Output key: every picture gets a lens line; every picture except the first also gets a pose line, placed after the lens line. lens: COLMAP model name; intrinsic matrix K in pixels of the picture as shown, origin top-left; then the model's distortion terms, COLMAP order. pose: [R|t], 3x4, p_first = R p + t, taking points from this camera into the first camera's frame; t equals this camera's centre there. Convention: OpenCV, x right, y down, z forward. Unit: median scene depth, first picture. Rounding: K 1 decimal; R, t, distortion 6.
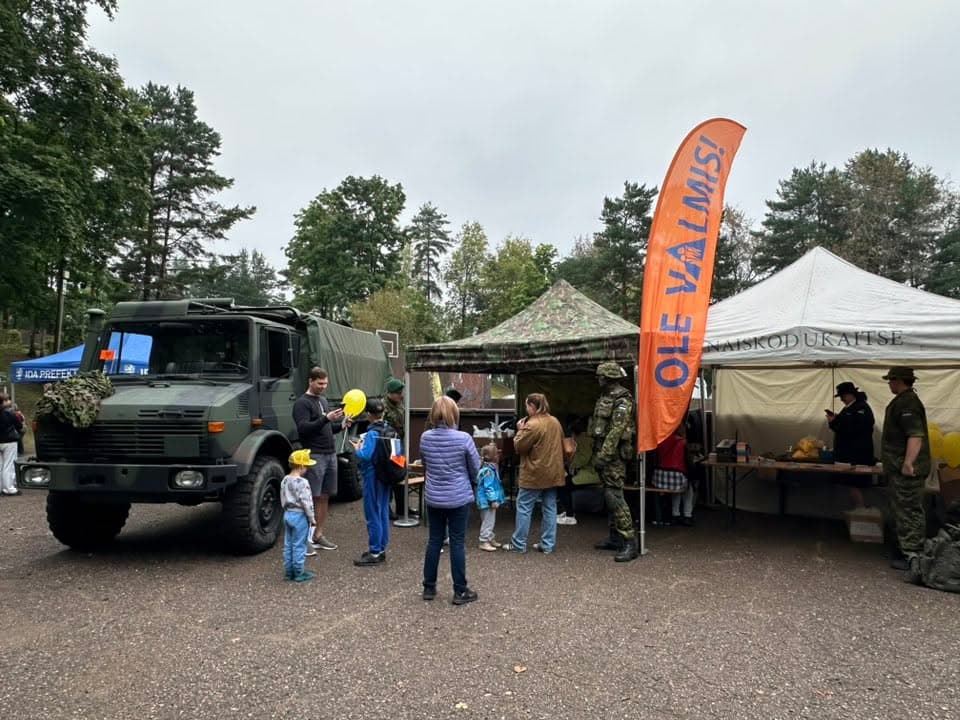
lens RADIAL K [[648.1, 0, 480.0], [0, 648.1, 360.0], [0, 0, 1]] dist [-0.002345, 0.004130]
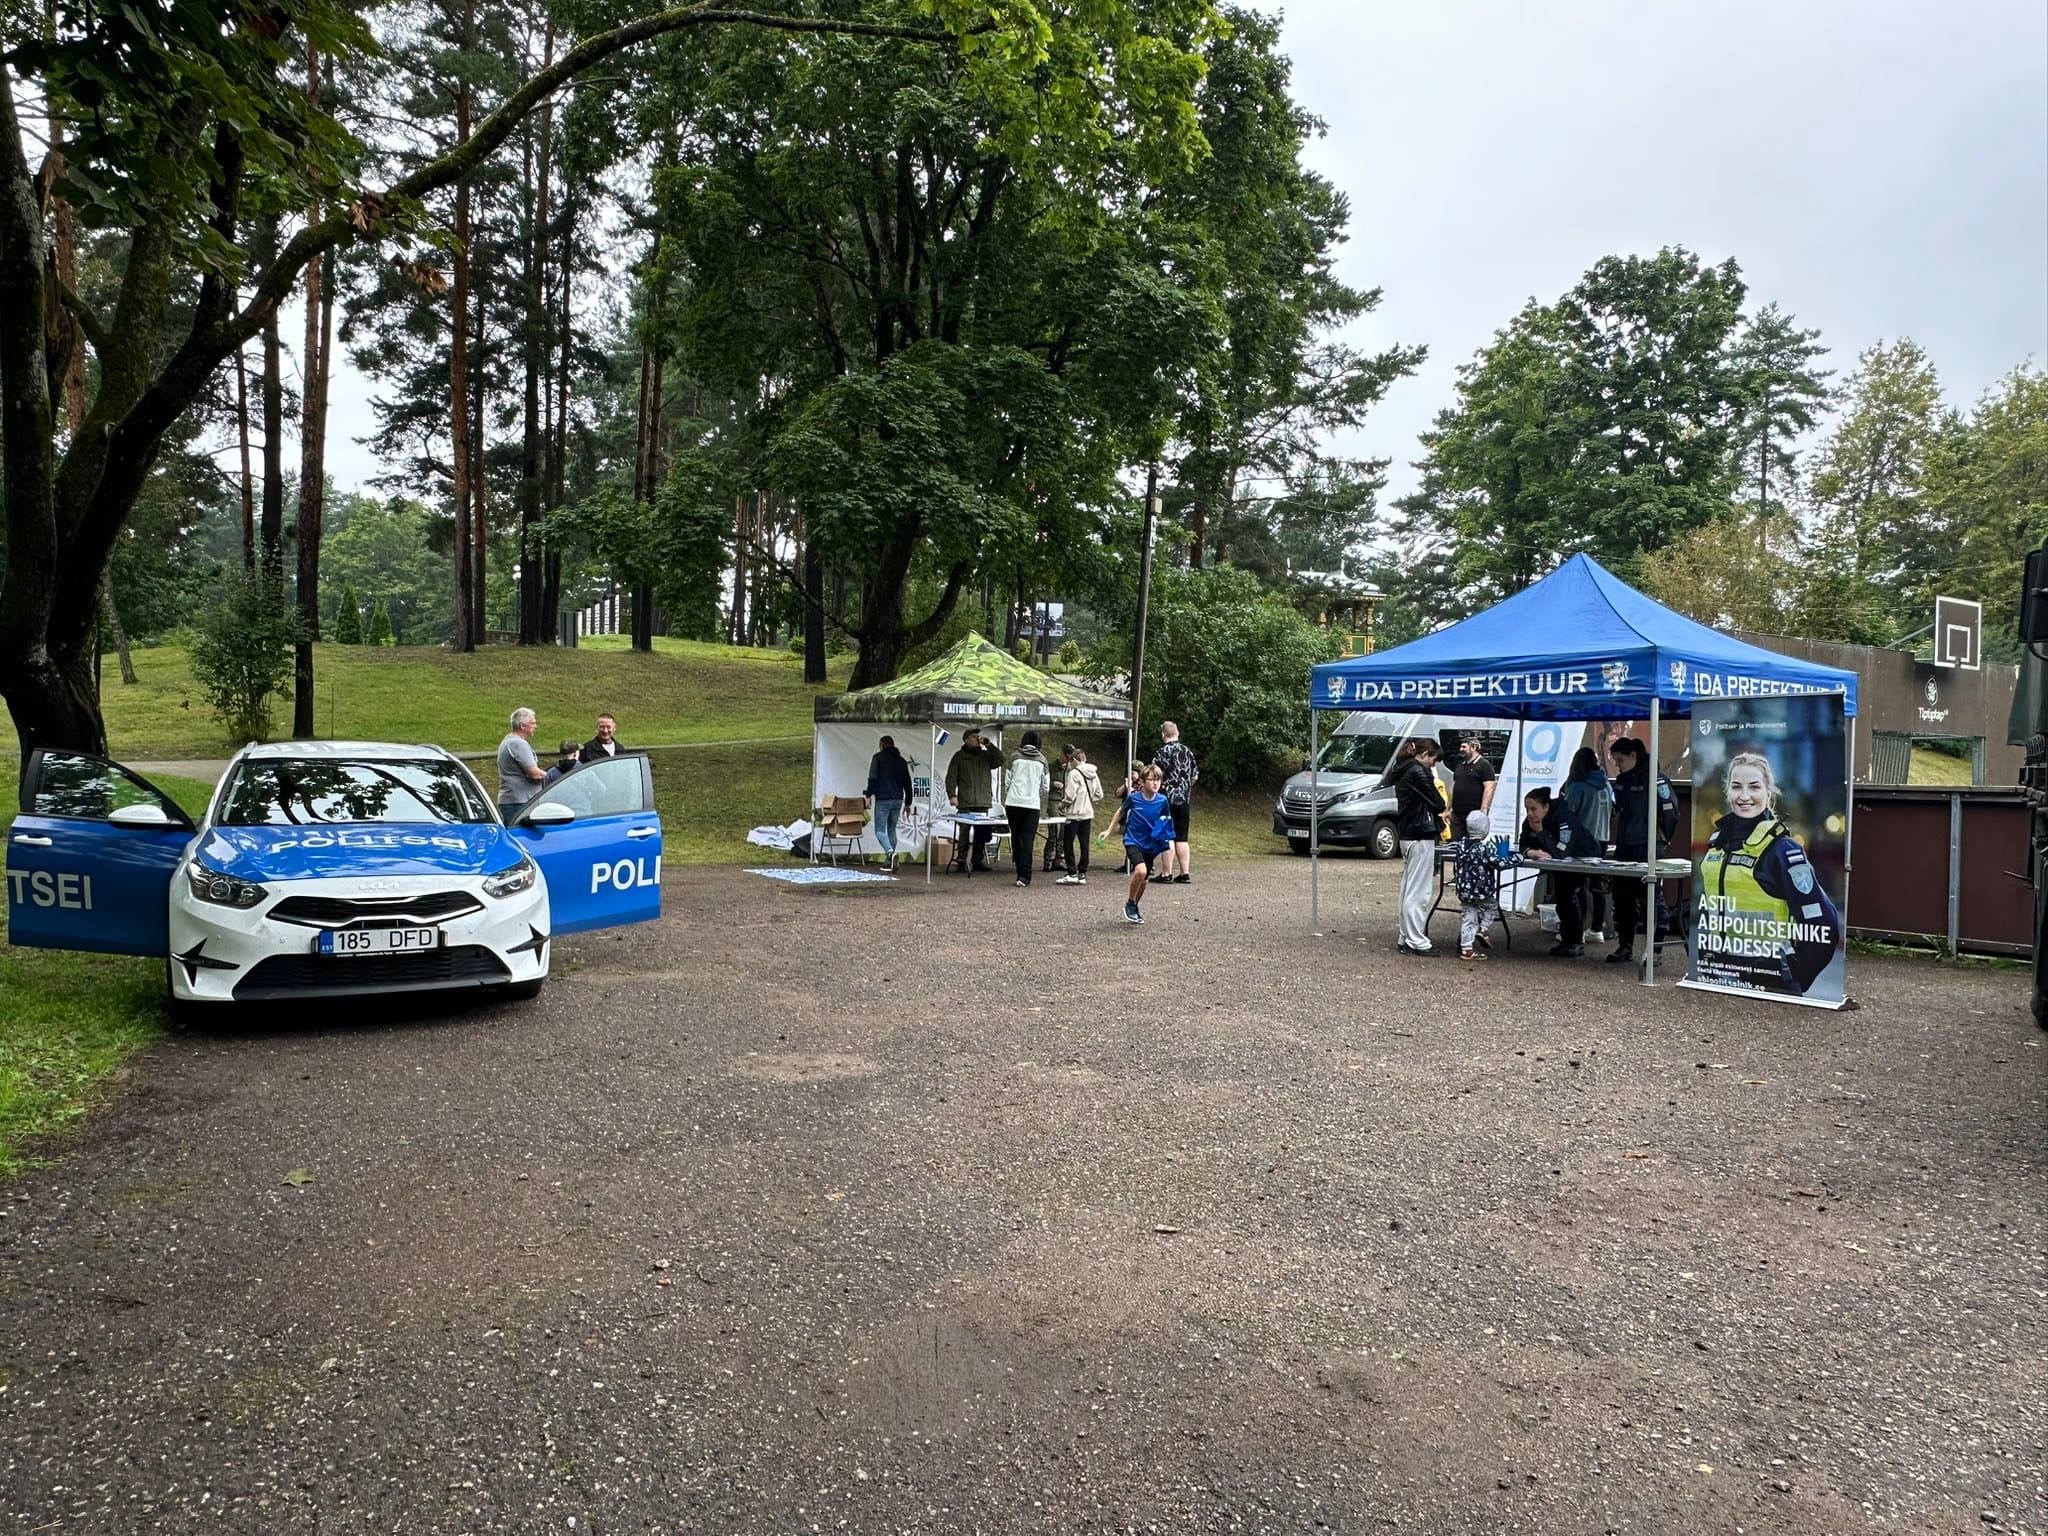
lens RADIAL K [[1382.6, 0, 1024.0], [0, 1382.6, 768.0], [0, 0, 1]] dist [-0.002345, 0.004130]
pose [[0.887047, 0.023670, -0.461072, -0.112864], [-0.002540, 0.998920, 0.046395, 0.007734], [0.461672, -0.039983, 0.886149, 0.013243]]
